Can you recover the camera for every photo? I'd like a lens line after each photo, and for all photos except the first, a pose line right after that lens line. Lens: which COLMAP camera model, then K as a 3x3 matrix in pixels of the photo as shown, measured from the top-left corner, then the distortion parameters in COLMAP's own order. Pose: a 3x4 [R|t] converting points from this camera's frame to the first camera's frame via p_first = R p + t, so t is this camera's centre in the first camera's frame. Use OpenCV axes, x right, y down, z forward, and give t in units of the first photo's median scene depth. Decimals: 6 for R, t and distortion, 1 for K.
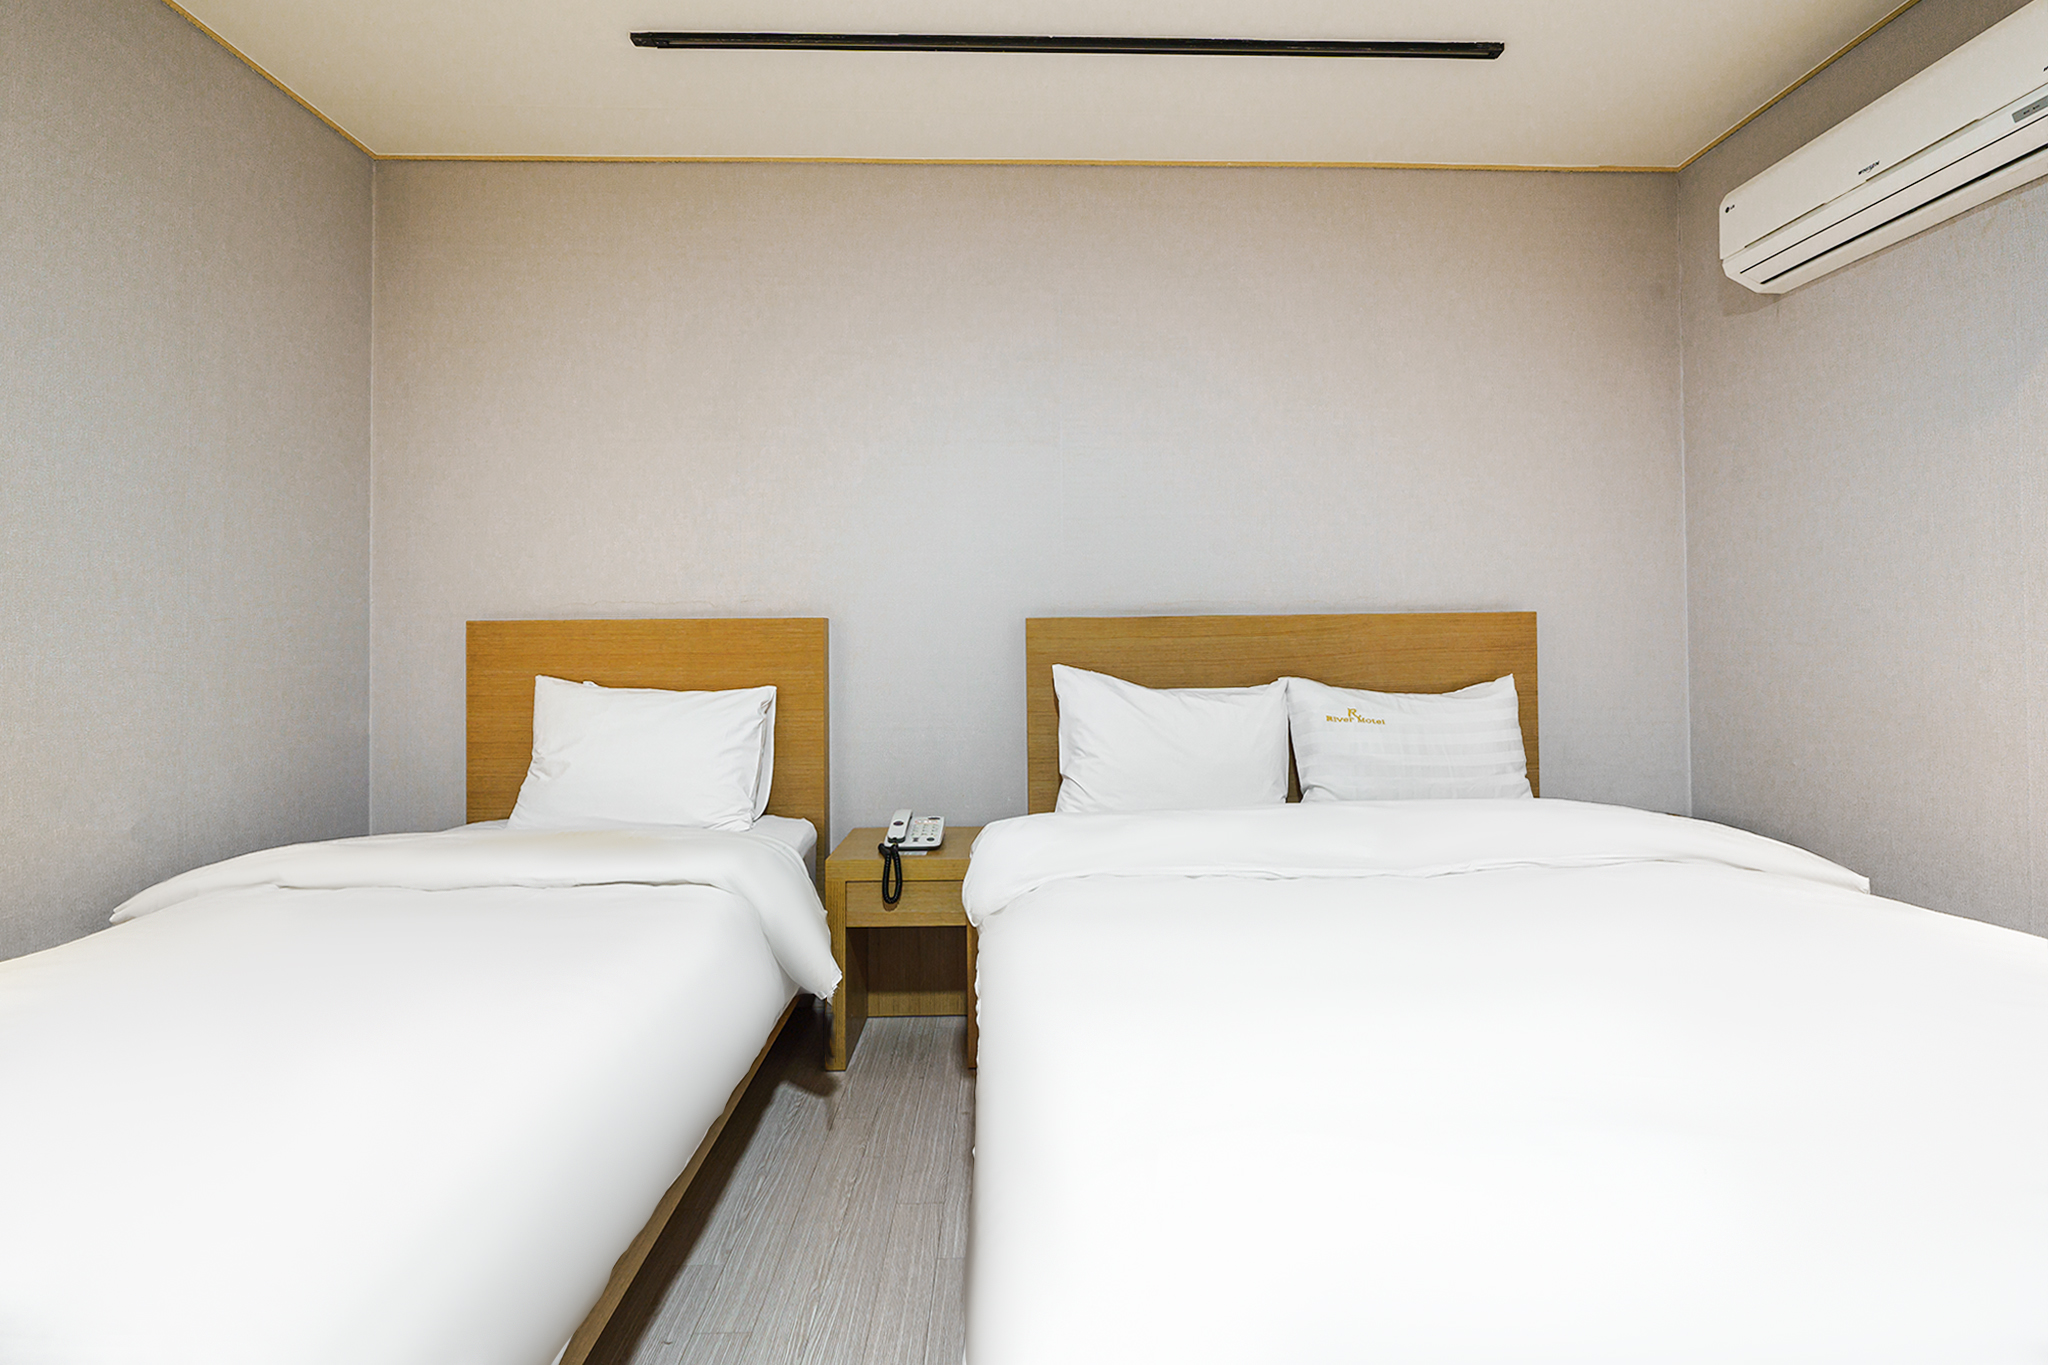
lens RADIAL K [[976.1, 0, 1030.6], [0, 976.1, 611.8], [0, 0, 1]] dist [-0.000303, -0.000068]
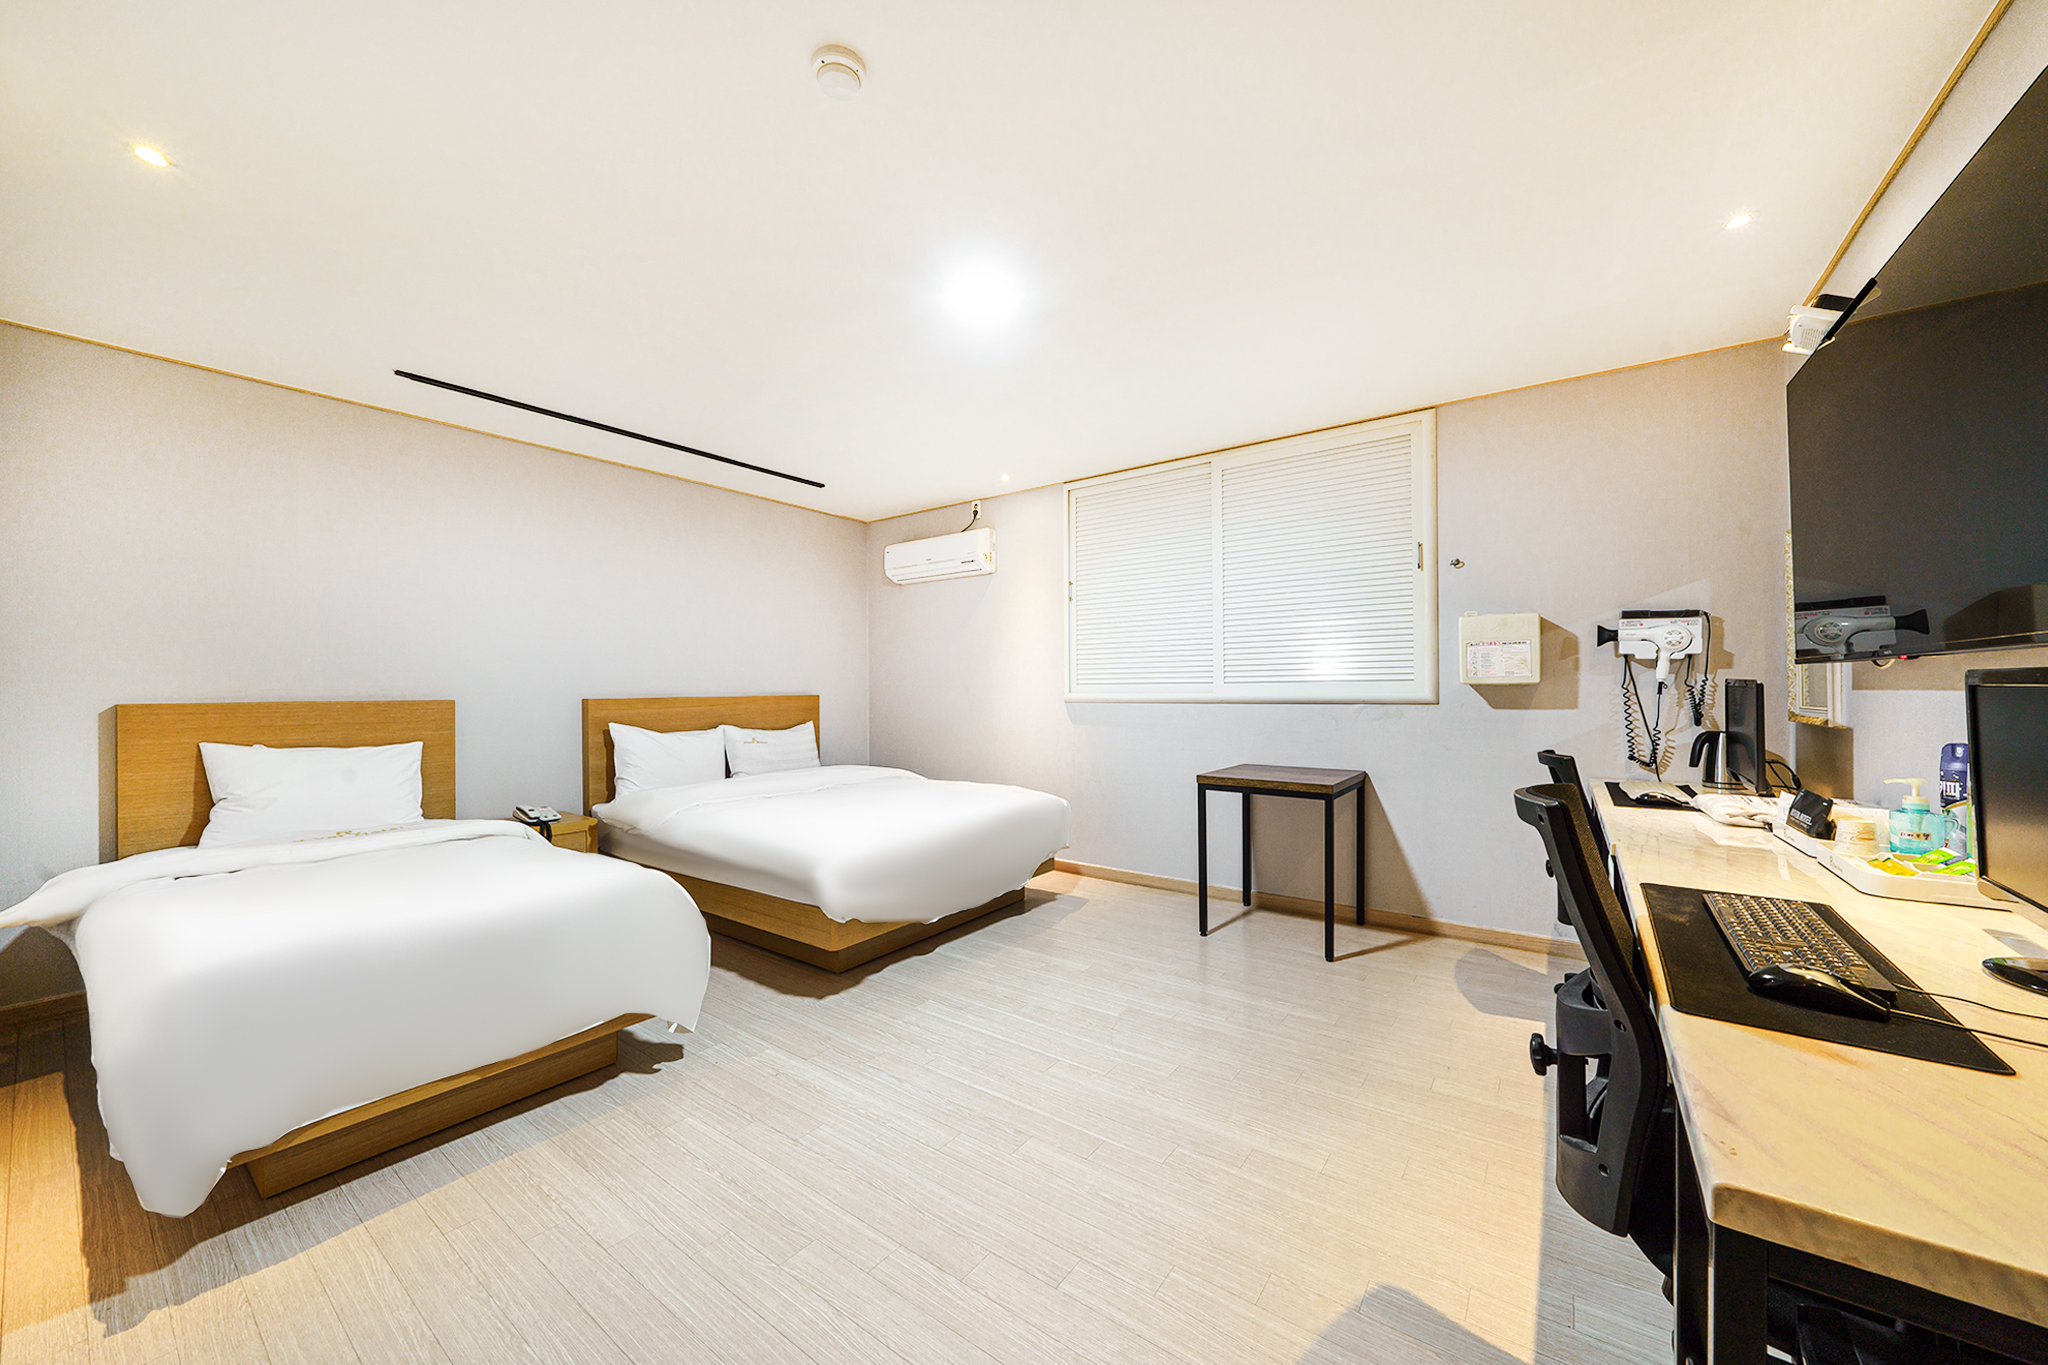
lens RADIAL K [[722.1, 0, 1077.3], [0, 722.1, 686.6], [0, 0, 1]] dist [-0.000221, -0.000024]
pose [[0.586809, 0.005841, 0.809704, -0.599043], [-0.014731, 0.999885, 0.003463, -0.038252], [-0.809591, -0.013959, 0.586828, -0.618429]]
